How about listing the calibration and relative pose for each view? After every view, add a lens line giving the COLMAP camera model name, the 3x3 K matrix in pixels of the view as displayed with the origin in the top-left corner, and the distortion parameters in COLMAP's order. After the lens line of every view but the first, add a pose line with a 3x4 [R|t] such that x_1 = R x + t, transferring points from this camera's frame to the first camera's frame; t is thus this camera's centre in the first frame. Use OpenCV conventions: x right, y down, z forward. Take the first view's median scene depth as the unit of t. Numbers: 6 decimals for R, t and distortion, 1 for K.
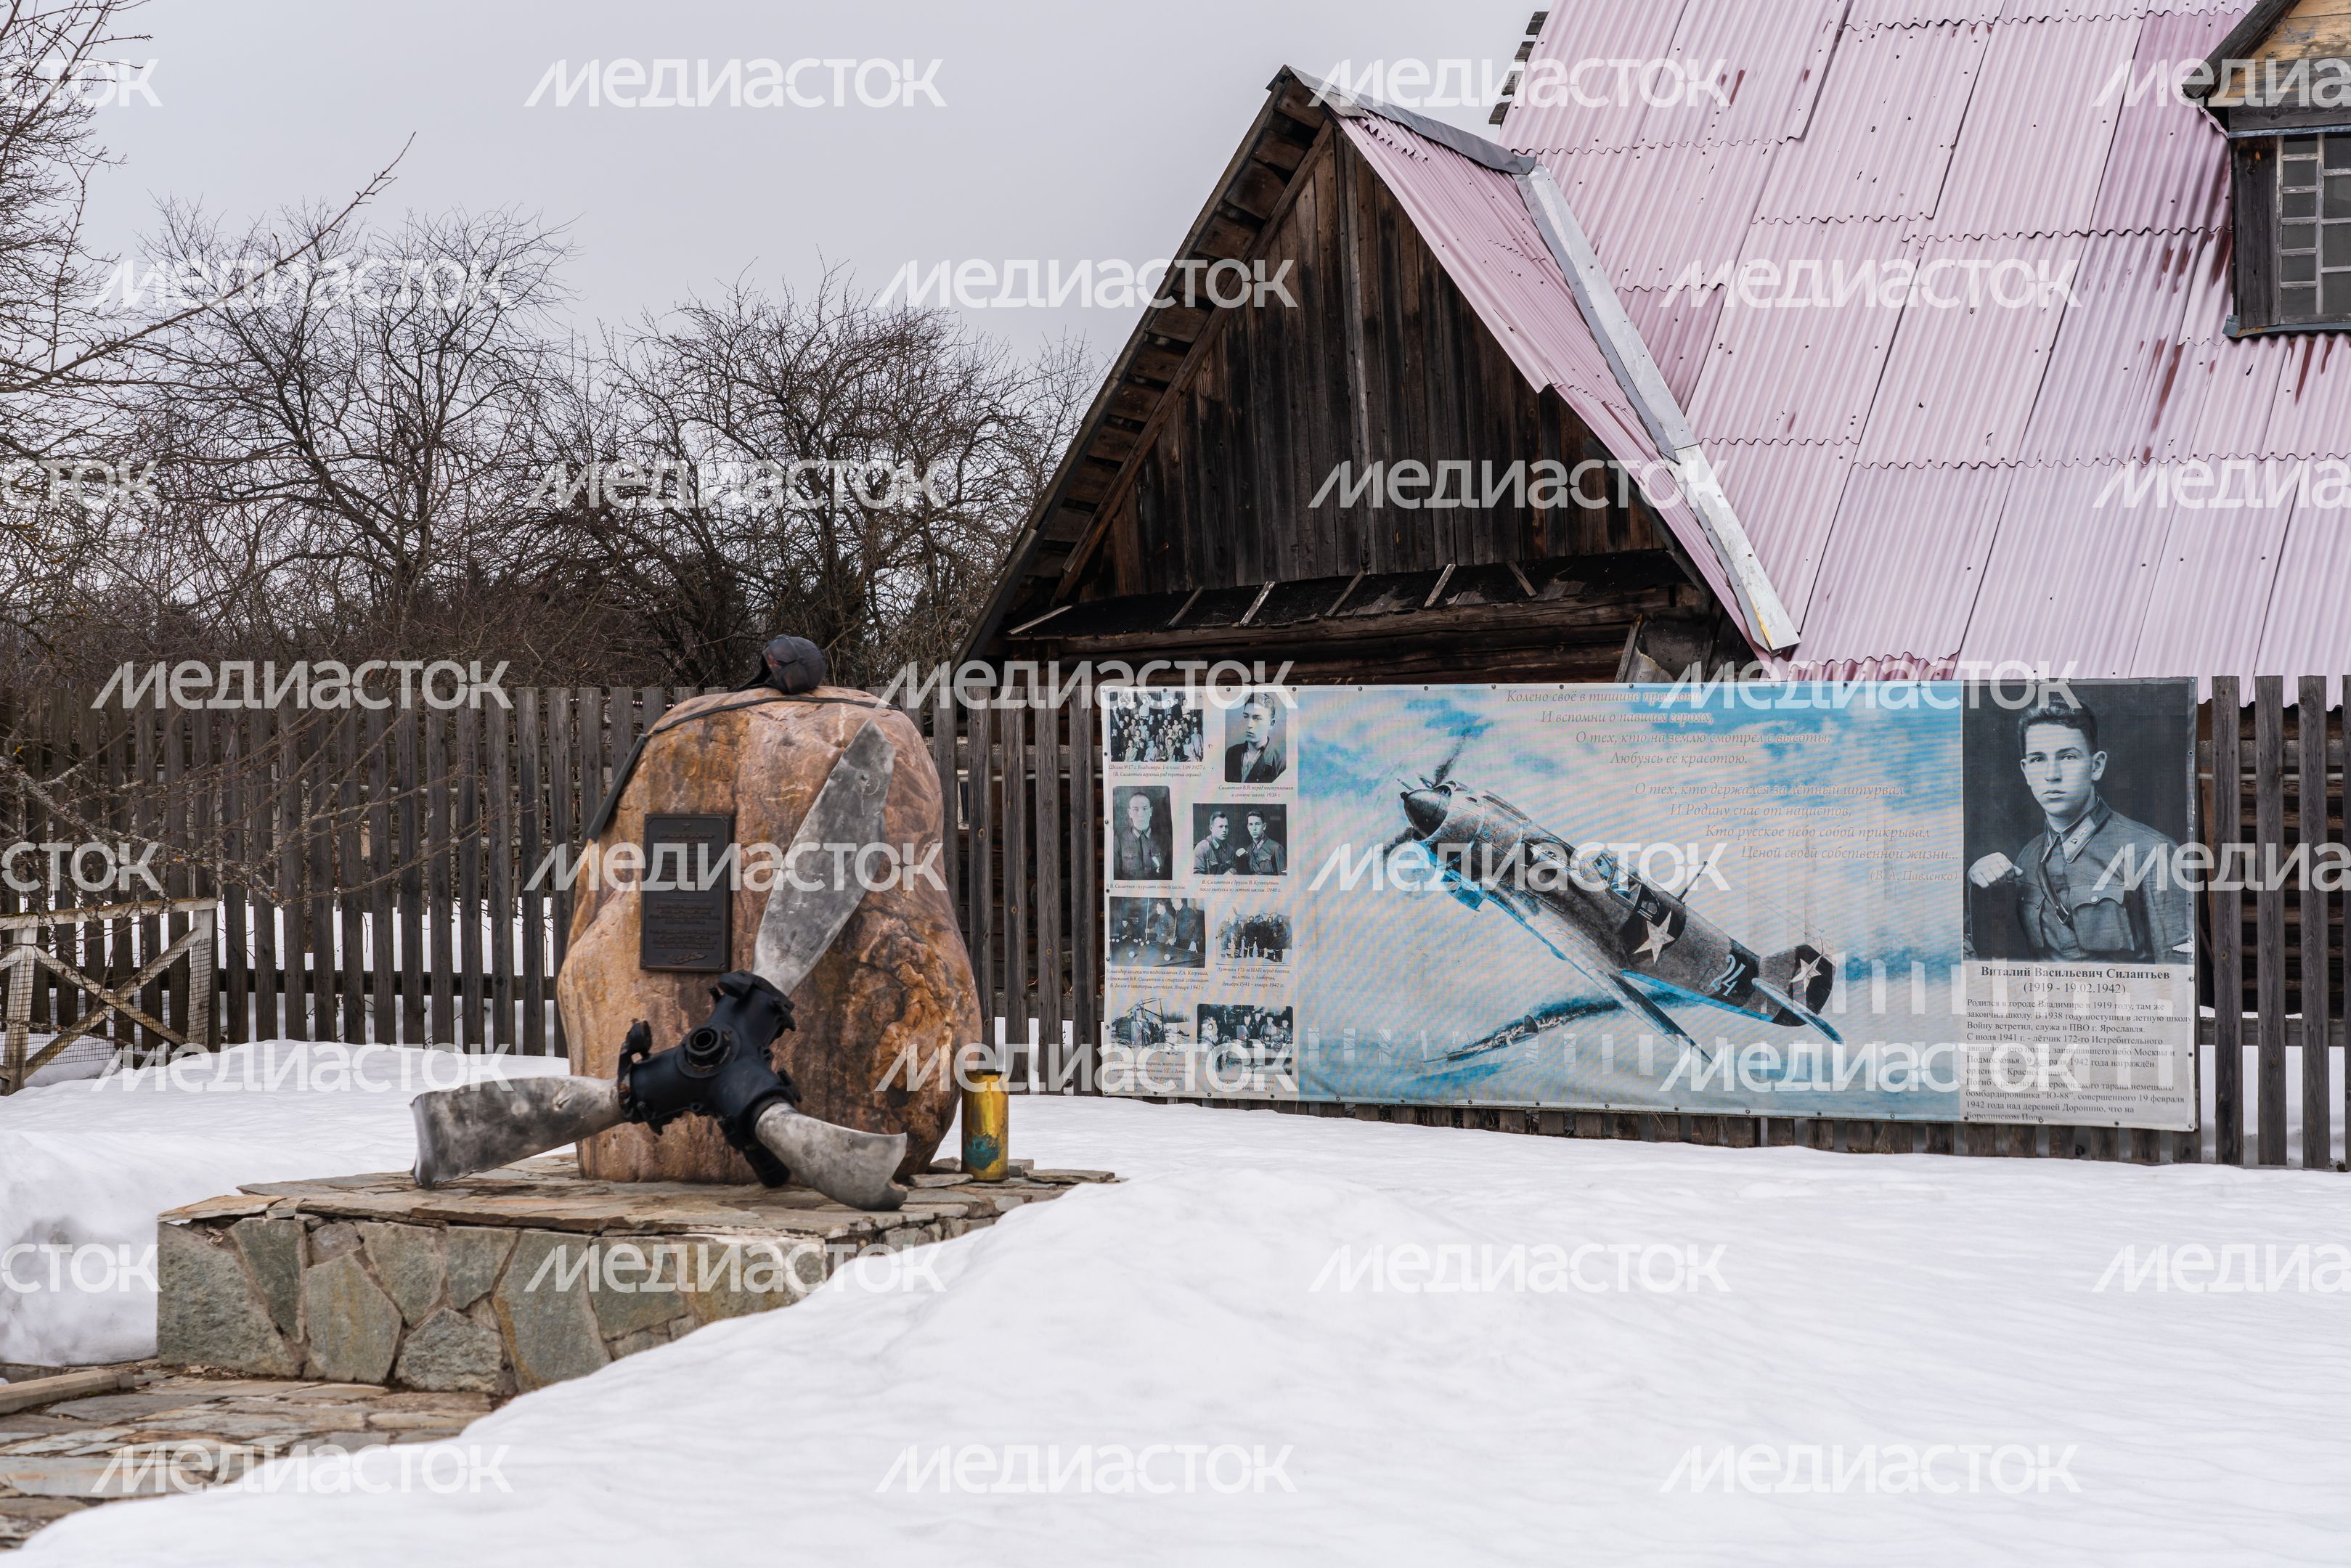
lens RADIAL K [[4445.8, 0, 1174.9], [0, 4445.8, 783.5], [0, 0, 1]] dist [0.113619, 0.000000]
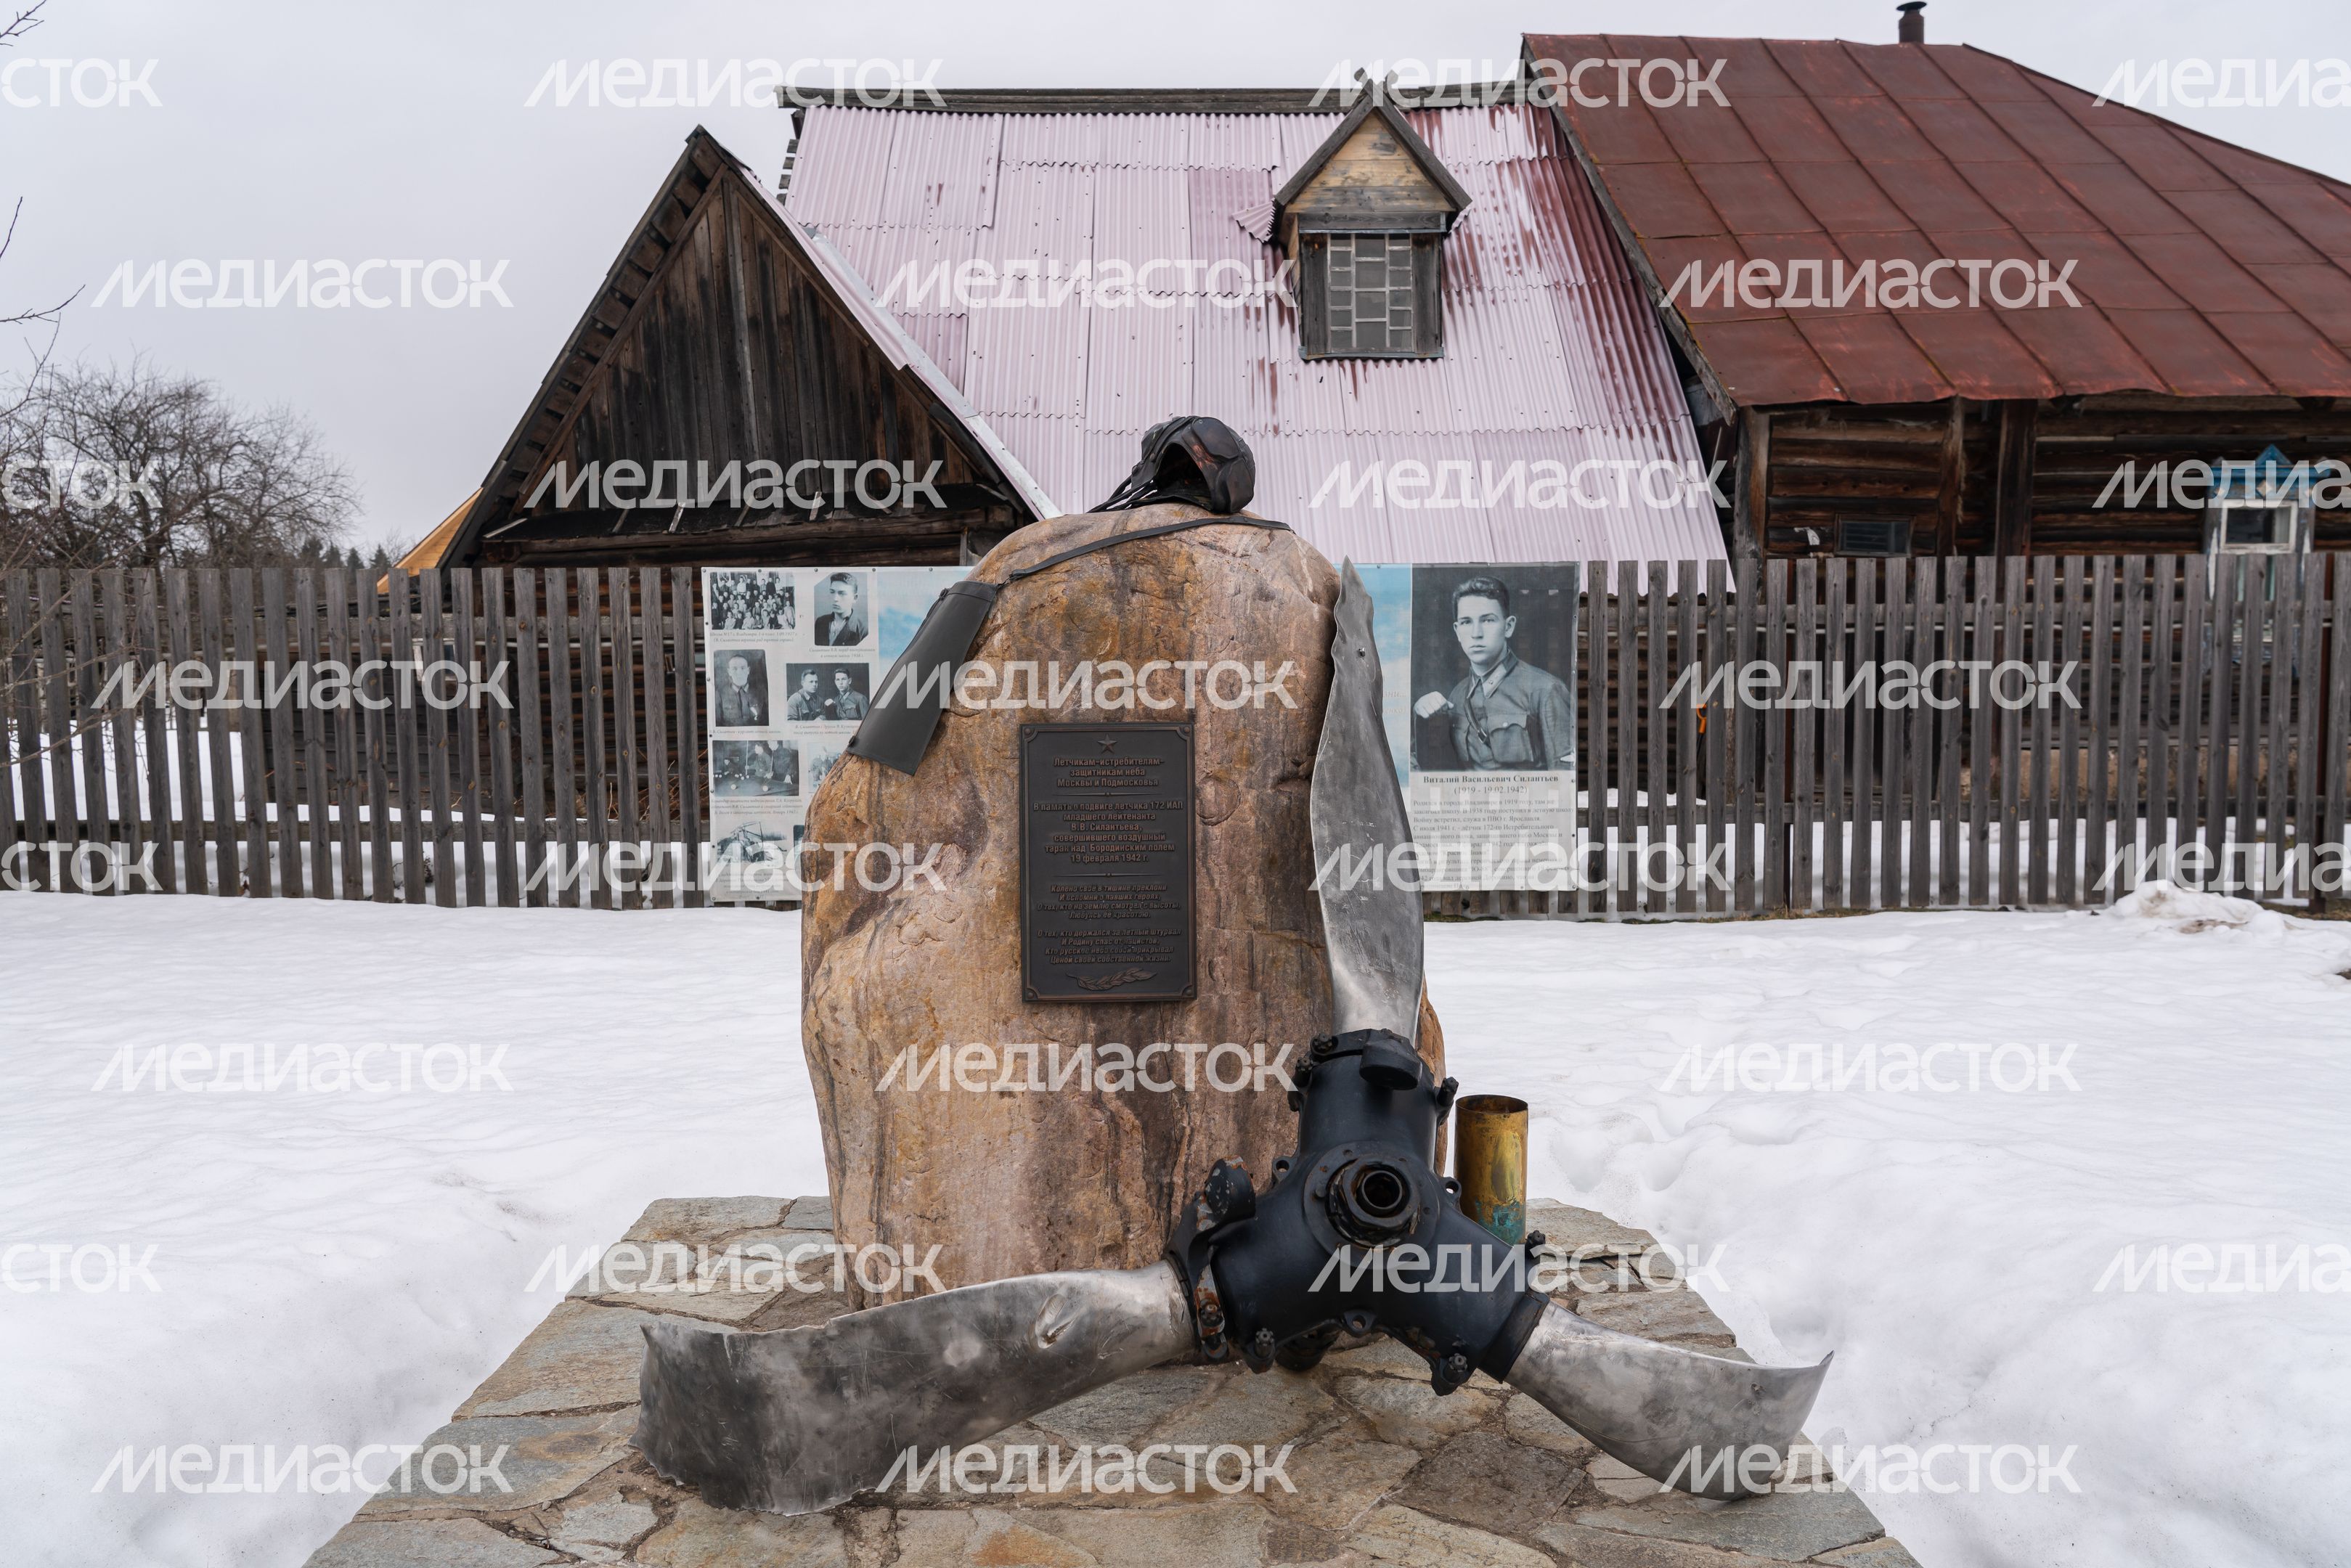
lens RADIAL K [[1921.9, 0, 1177.7], [0, 1921.9, 779.1], [0, 0, 1]] dist [0.004452, 0.005309]
pose [[0.905857, -0.040850, 0.421609, -0.123178], [0.009914, 0.997111, 0.075308, -0.002557], [-0.423467, -0.064038, 0.903645, 0.470801]]
